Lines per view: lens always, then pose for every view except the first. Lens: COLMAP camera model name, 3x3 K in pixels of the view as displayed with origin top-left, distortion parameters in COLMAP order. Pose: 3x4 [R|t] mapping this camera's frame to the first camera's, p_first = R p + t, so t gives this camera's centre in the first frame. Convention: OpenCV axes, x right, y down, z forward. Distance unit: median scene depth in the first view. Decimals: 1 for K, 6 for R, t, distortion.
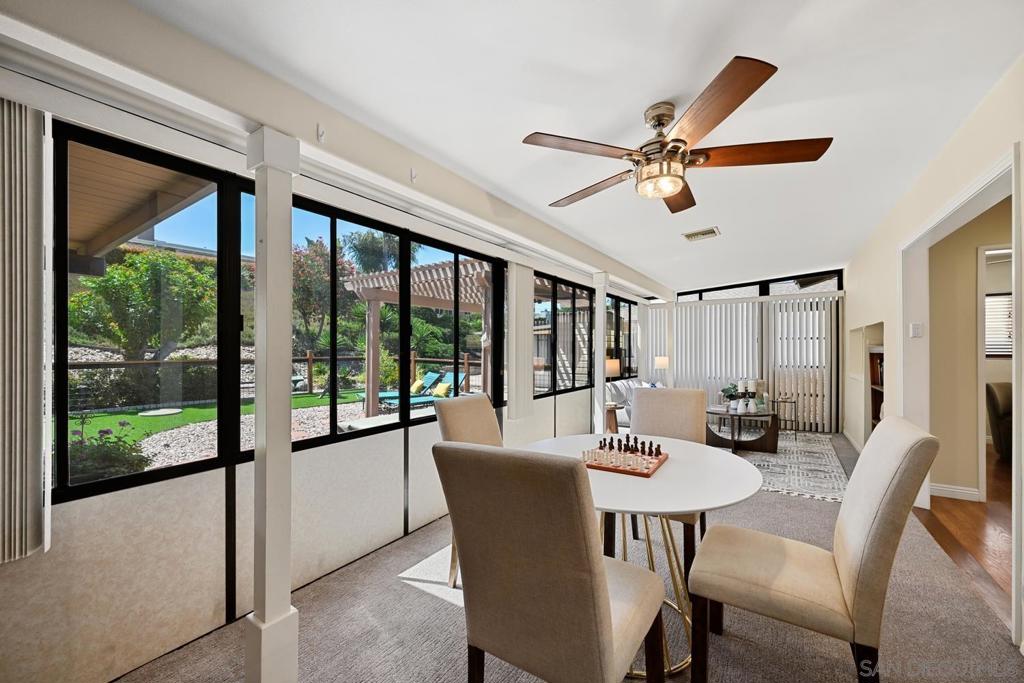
lens RADIAL K [[399.9, 0, 511.2], [0, 399.9, 345.8], [0, 0, 1]] dist [-0.000921, -0.000750]
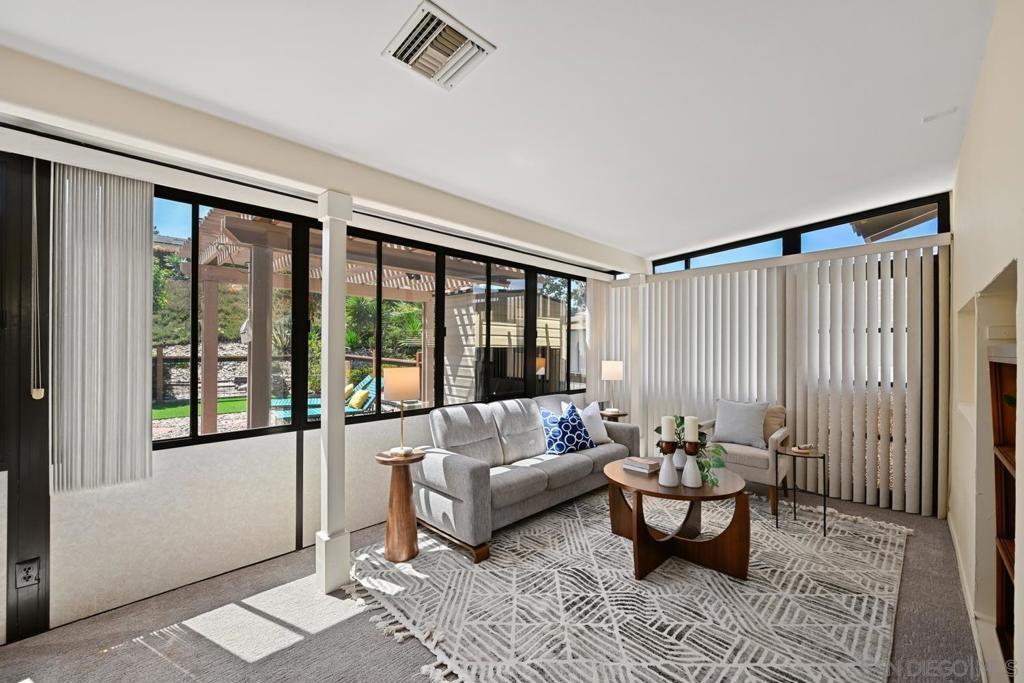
lens RADIAL K [[399.9, 0, 513.2], [0, 399.9, 343.6], [0, 0, 1]] dist [-0.000921, -0.000750]
pose [[0.978387, 0.001794, -0.206774, 0.366990], [-0.001489, 0.999998, 0.001629, -0.000550], [0.206776, -0.001286, 0.978387, 0.365813]]
